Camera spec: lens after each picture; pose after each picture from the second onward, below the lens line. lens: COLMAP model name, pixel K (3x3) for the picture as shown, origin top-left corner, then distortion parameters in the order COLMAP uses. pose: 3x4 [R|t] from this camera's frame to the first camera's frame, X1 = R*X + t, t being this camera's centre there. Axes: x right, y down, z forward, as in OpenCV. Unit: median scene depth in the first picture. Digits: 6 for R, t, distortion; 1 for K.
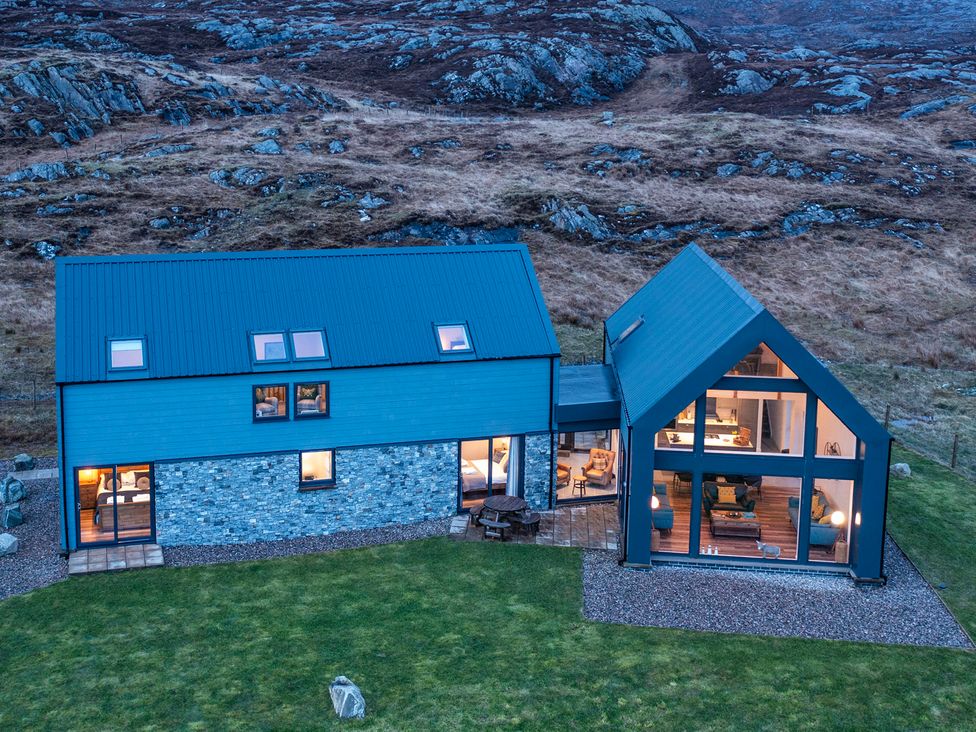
lens RADIAL K [[1083.6, 0, 379.9], [0, 1083.6, 260.6], [0, 0, 1]] dist [-0.010113, -0.010260]
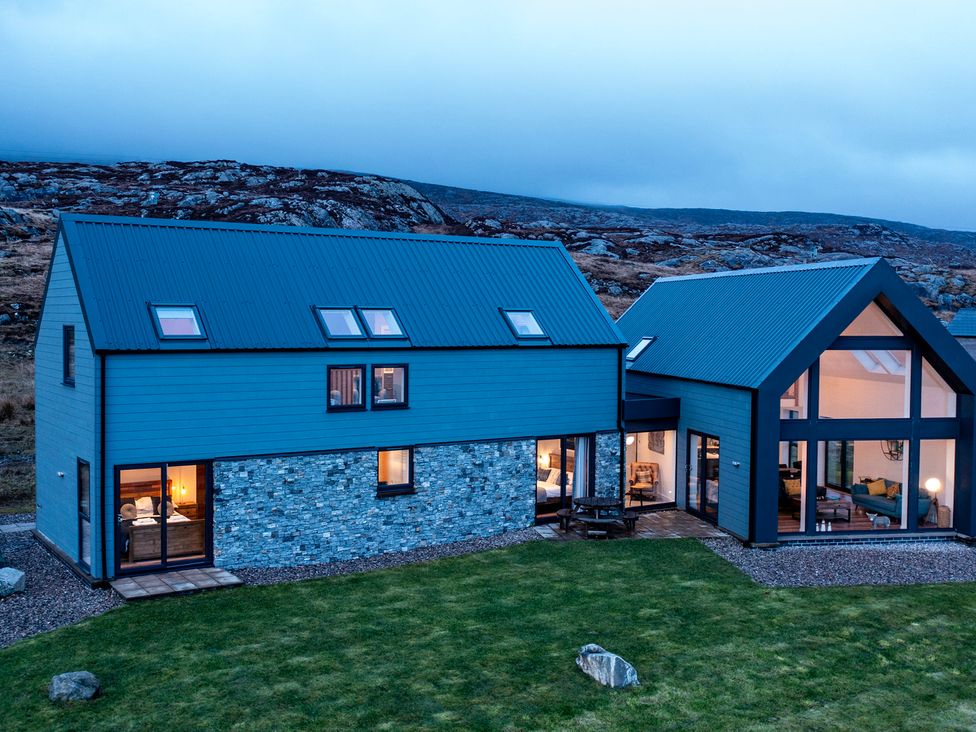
lens RADIAL K [[1037.4, 0, 427.0], [0, 1037.4, 350.8], [0, 0, 1]] dist [-0.020608, 0.016730]
pose [[0.952378, -0.005008, 0.304880, -0.271476], [0.034973, 0.995061, -0.092902, 0.170772], [-0.302909, 0.099140, 0.947849, 0.215576]]
